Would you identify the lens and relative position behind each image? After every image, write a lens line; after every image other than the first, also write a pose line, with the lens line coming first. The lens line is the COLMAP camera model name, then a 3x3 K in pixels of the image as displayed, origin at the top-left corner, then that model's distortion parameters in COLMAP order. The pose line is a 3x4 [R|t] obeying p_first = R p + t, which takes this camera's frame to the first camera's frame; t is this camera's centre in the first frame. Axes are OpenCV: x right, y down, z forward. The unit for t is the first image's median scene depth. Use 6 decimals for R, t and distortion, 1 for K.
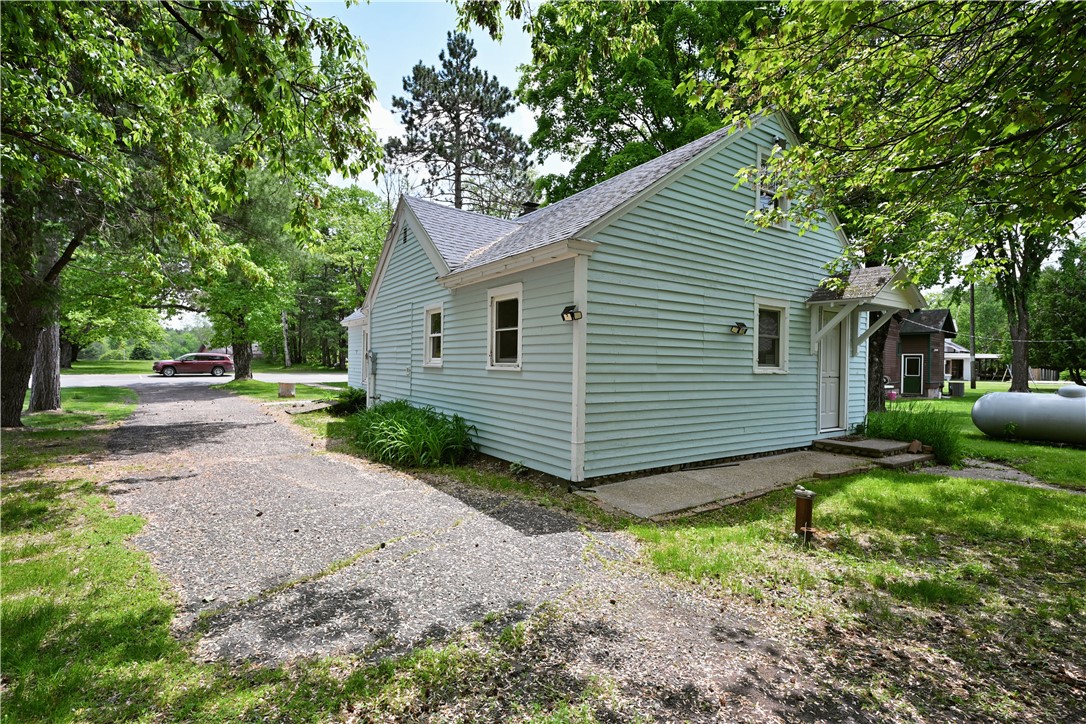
lens RADIAL K [[499.0, 0, 543.7], [0, 499.0, 363.6], [0, 0, 1]] dist [0.004086, 0.002037]
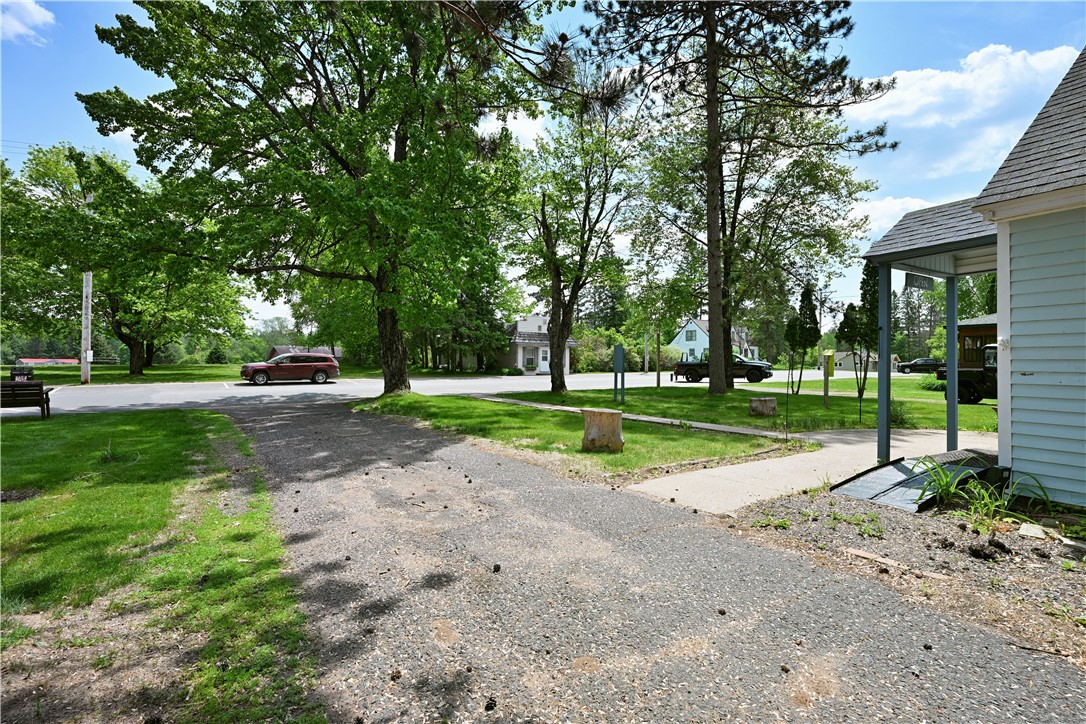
lens RADIAL K [[499.0, 0, 541.4], [0, 499.0, 362.1], [0, 0, 1]] dist [0.004086, 0.002037]
pose [[0.995197, -0.013361, -0.096975, -0.239556], [0.013105, 0.999909, -0.003274, 0.000051], [0.097009, 0.001987, 0.995281, 0.275455]]
